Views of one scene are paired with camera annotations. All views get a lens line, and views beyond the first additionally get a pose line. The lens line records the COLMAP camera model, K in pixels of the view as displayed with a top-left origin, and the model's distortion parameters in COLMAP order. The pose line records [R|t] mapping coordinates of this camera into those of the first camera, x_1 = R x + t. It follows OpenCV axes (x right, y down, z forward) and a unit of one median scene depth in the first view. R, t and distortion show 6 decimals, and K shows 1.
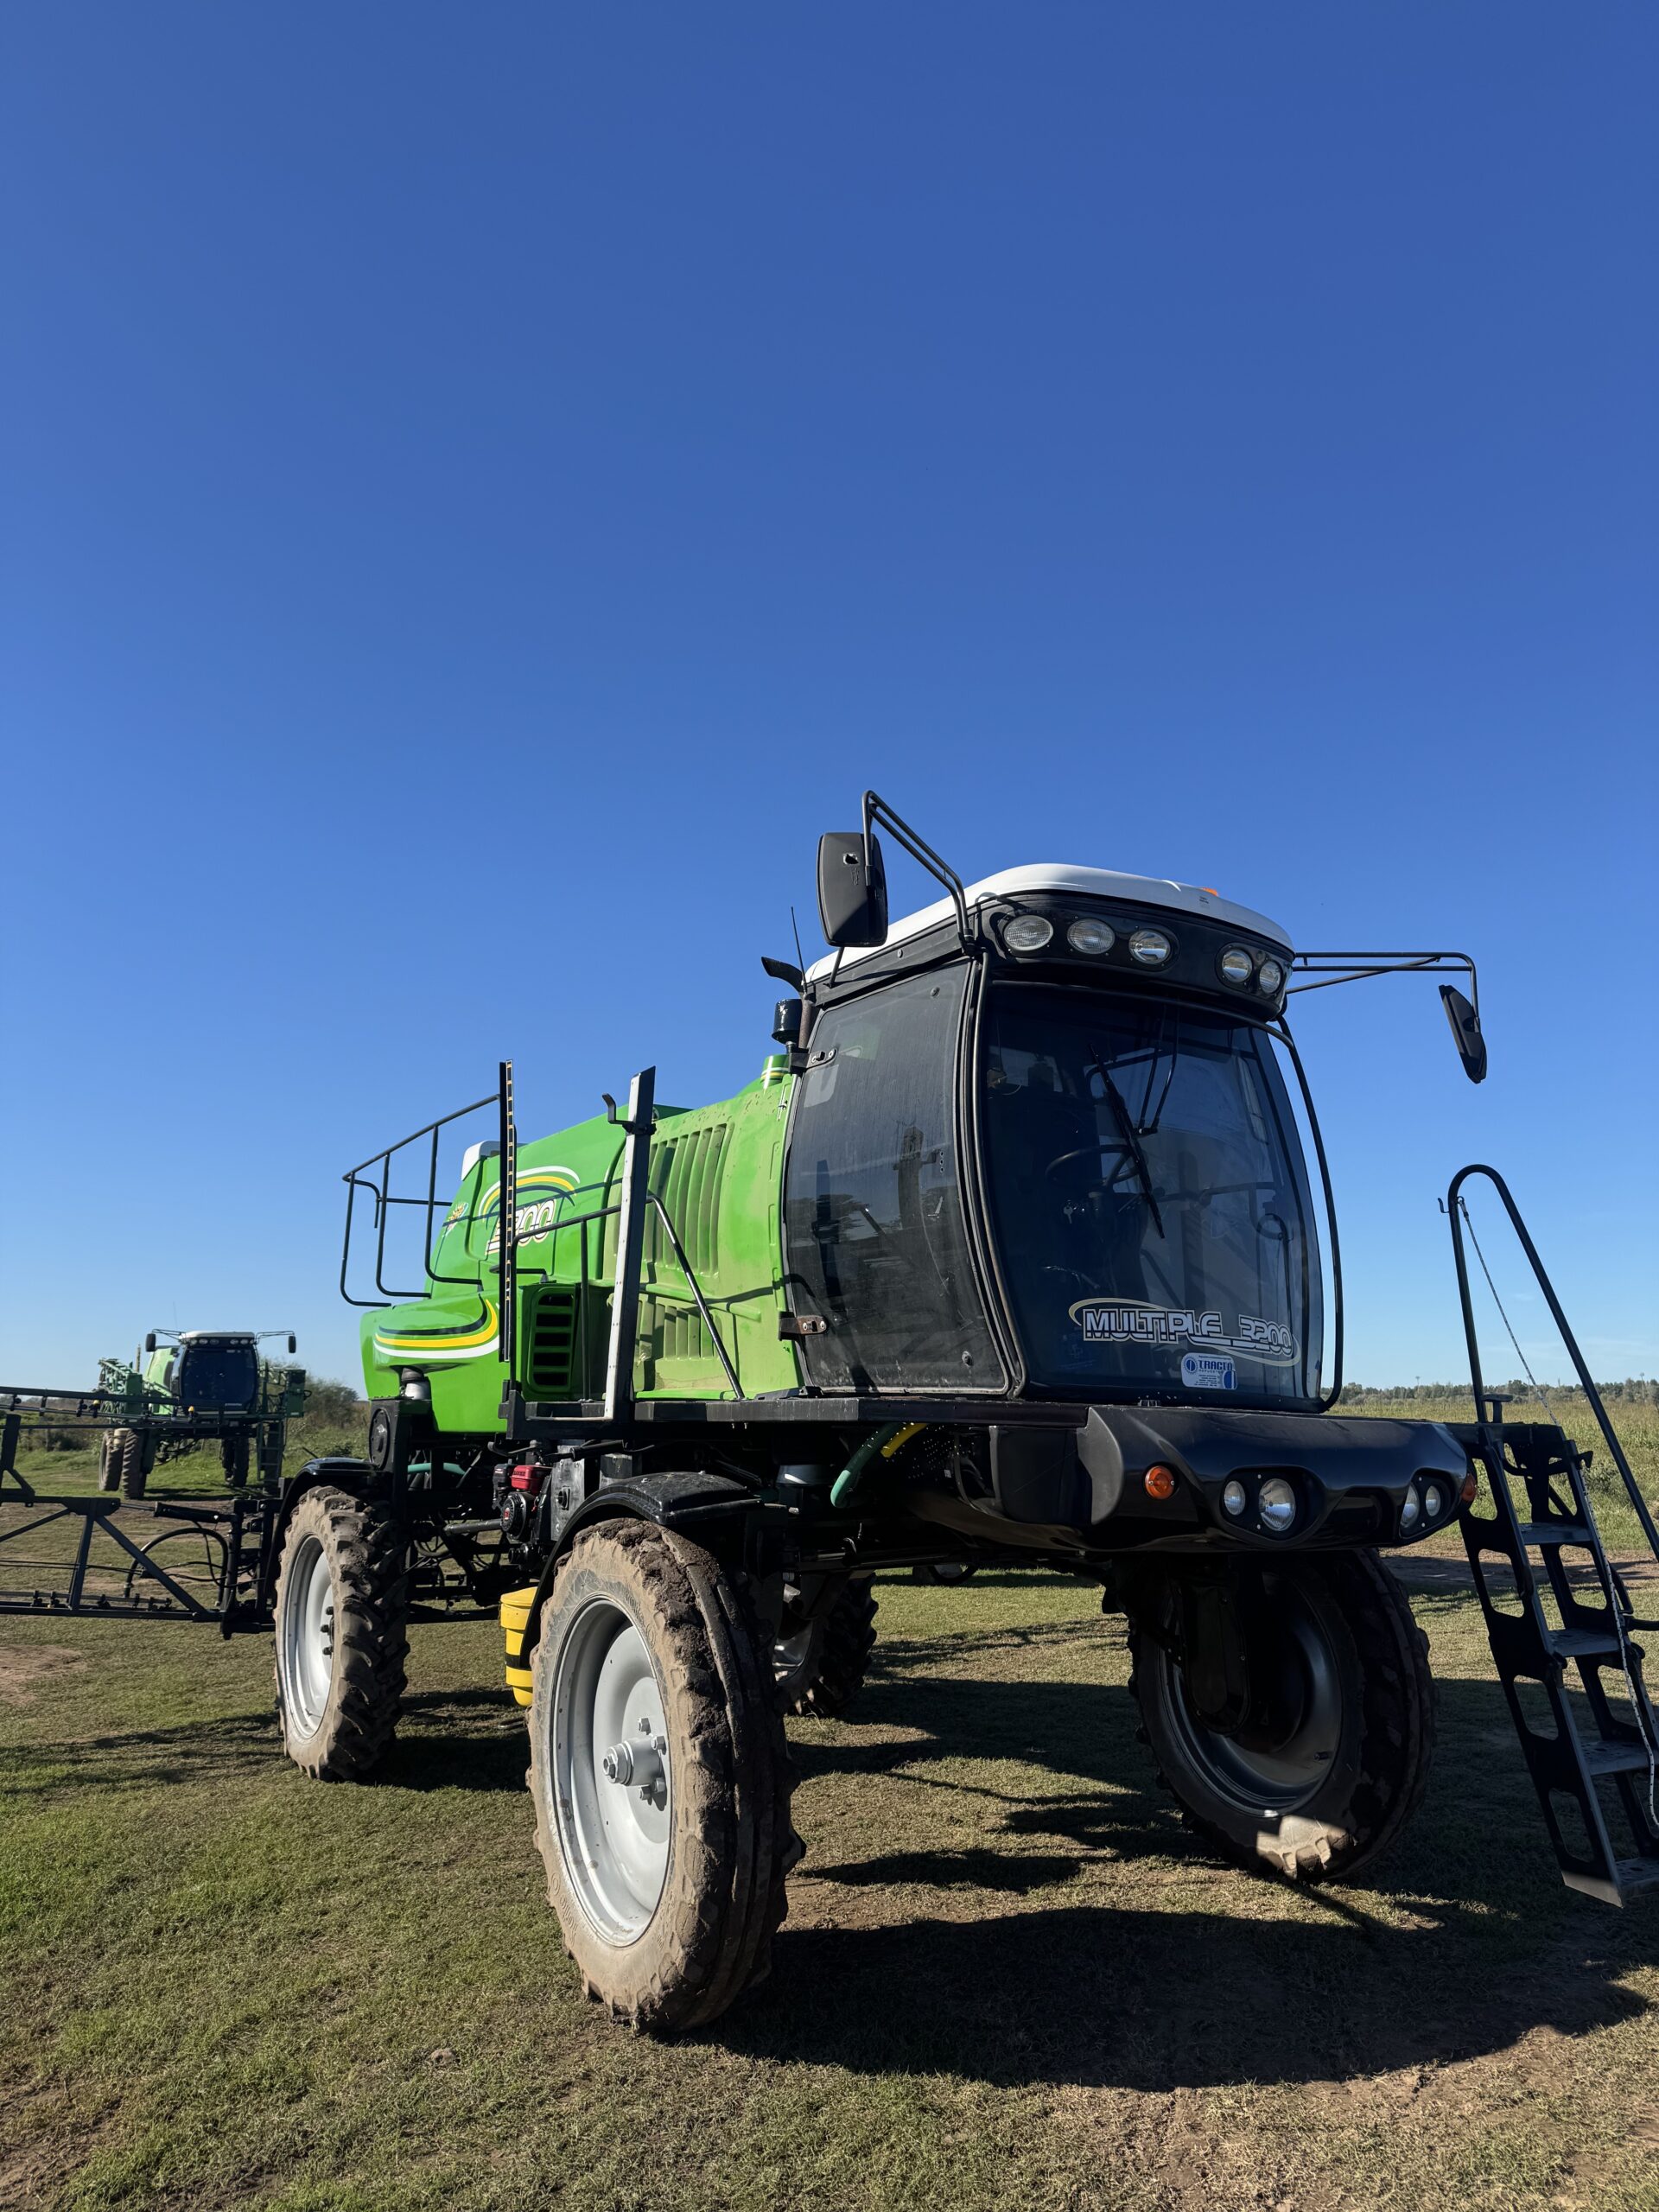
lens RADIAL K [[1588.0, 0, 834.8], [0, 1588.0, 1117.0], [0, 0, 1]] dist [0.042194, -0.030325]
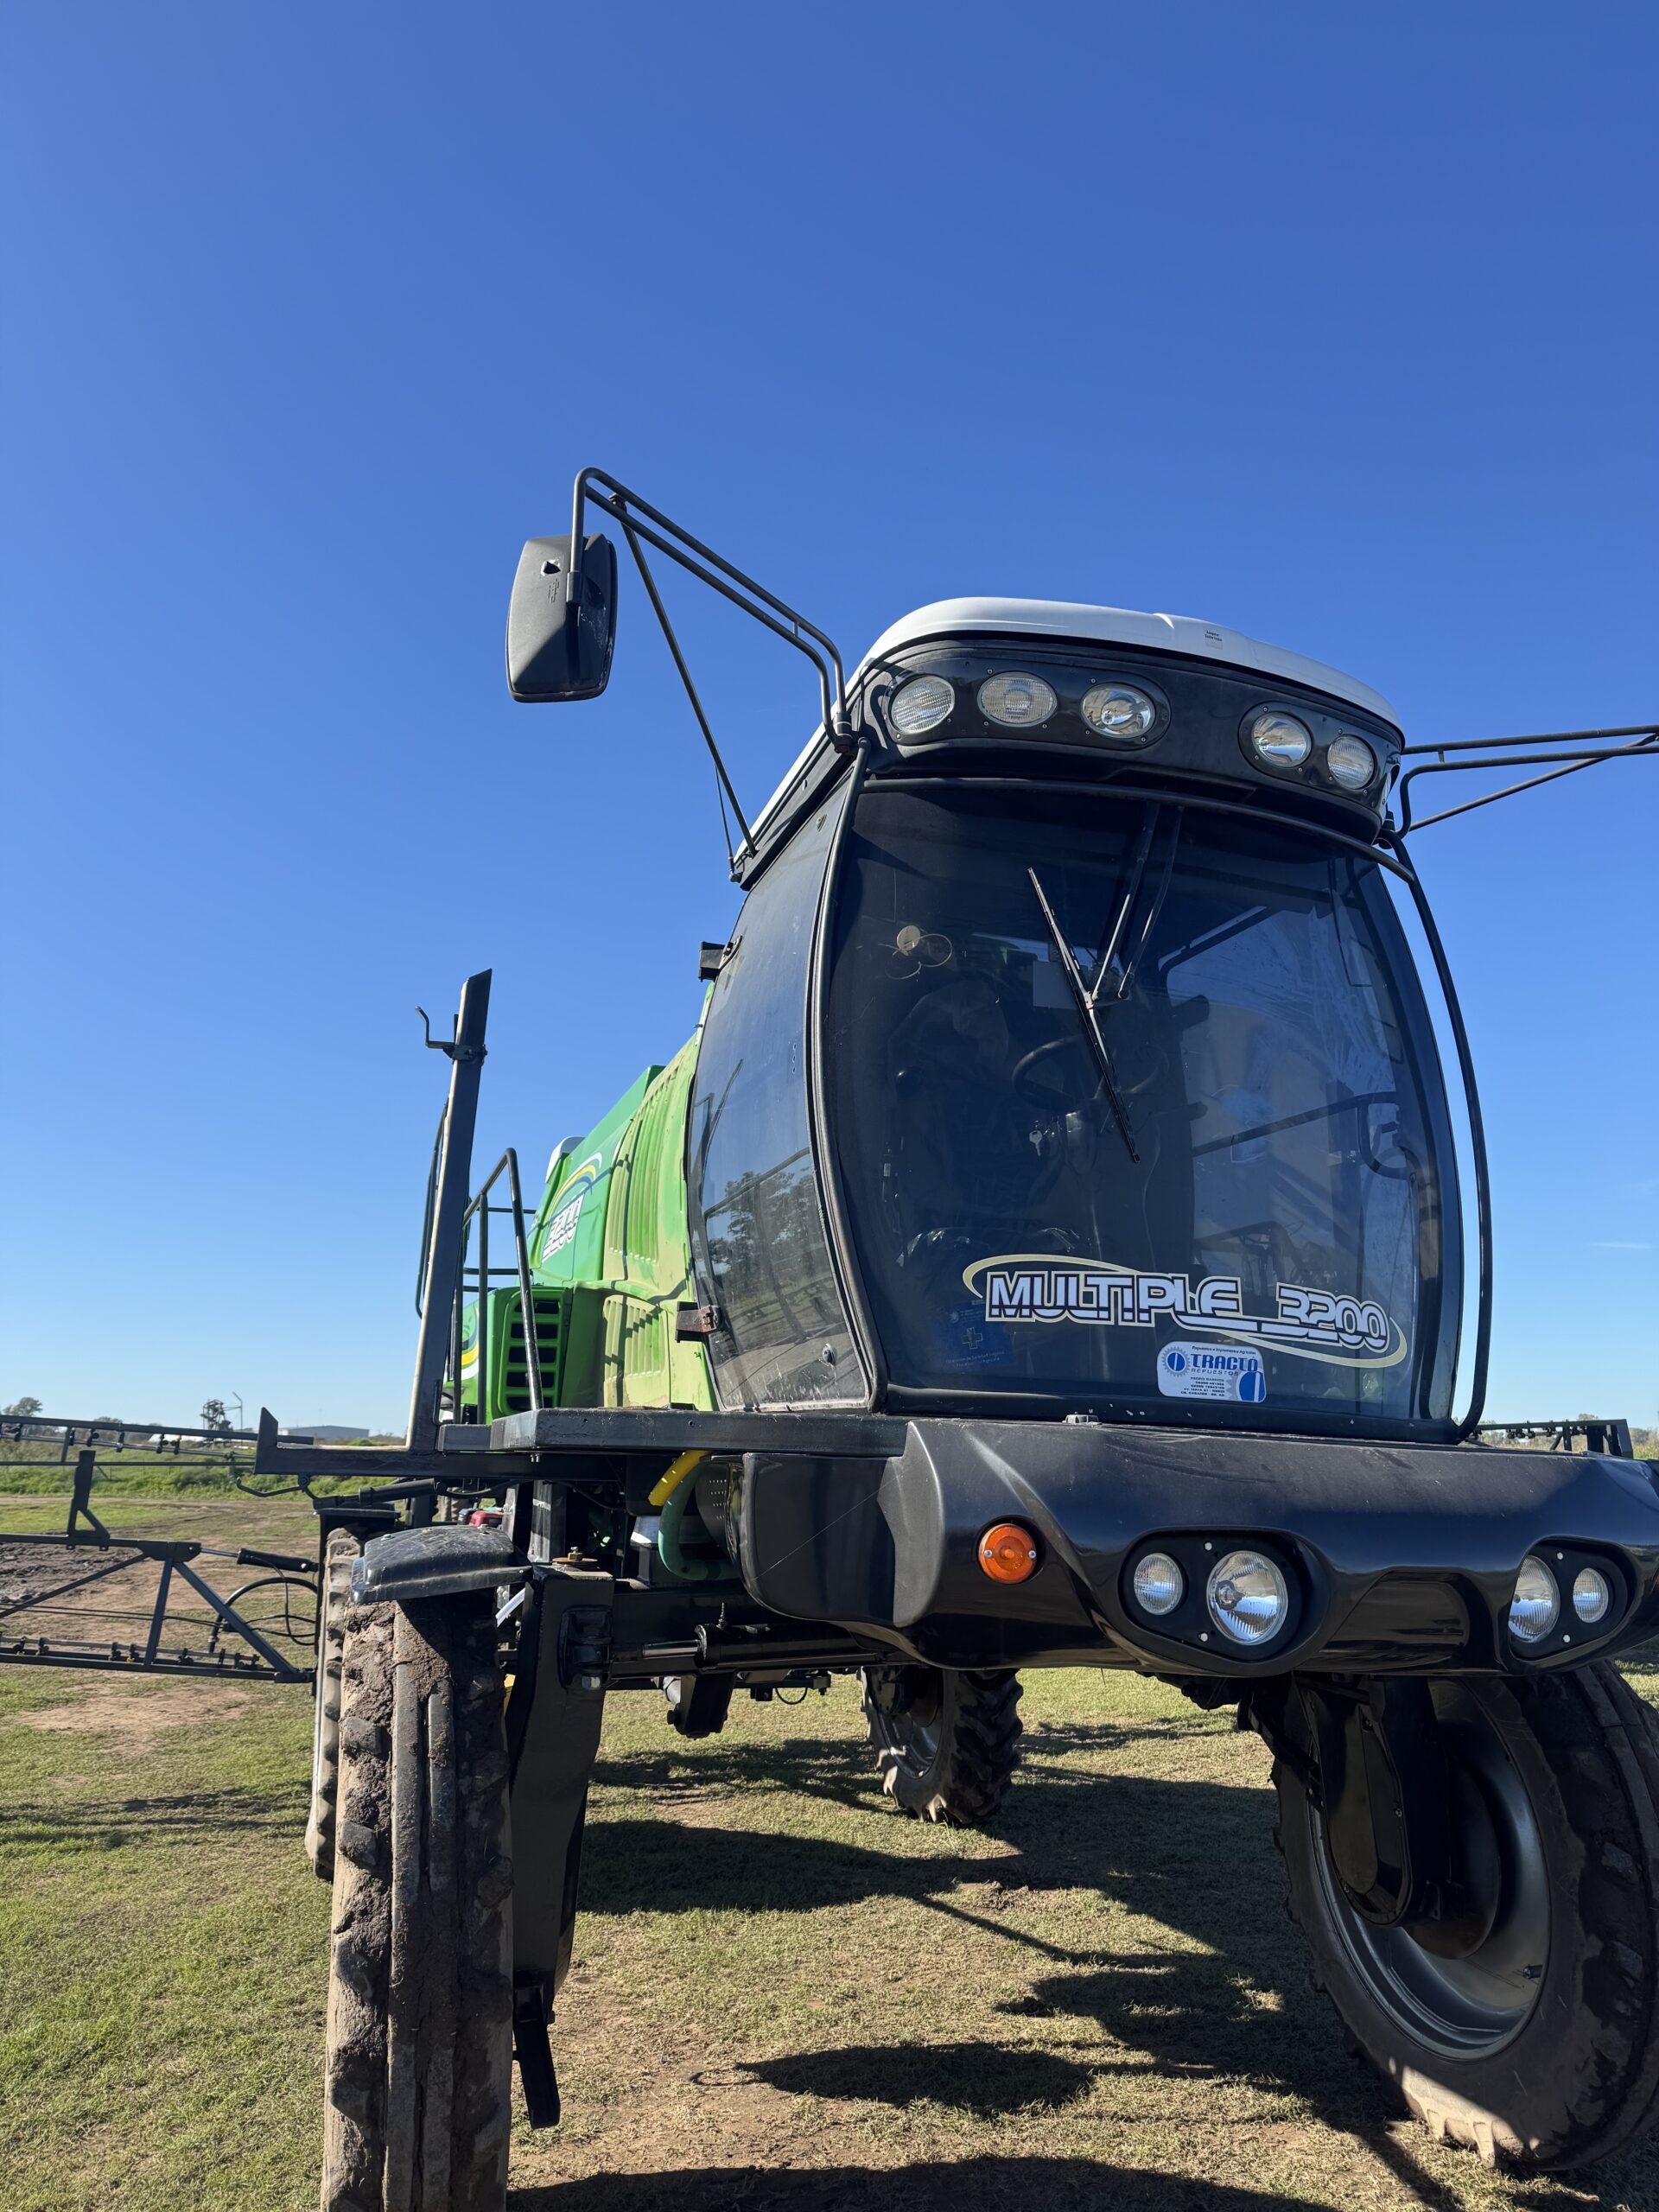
lens RADIAL K [[1588.0, 0, 848.8], [0, 1588.0, 1147.0], [0, 0, 1]] dist [0.042194, -0.030325]
pose [[0.973677, -0.038115, -0.224721, 0.212646], [0.035225, 0.999237, -0.016859, 0.069362], [0.225192, 0.008499, 0.974277, 0.325996]]
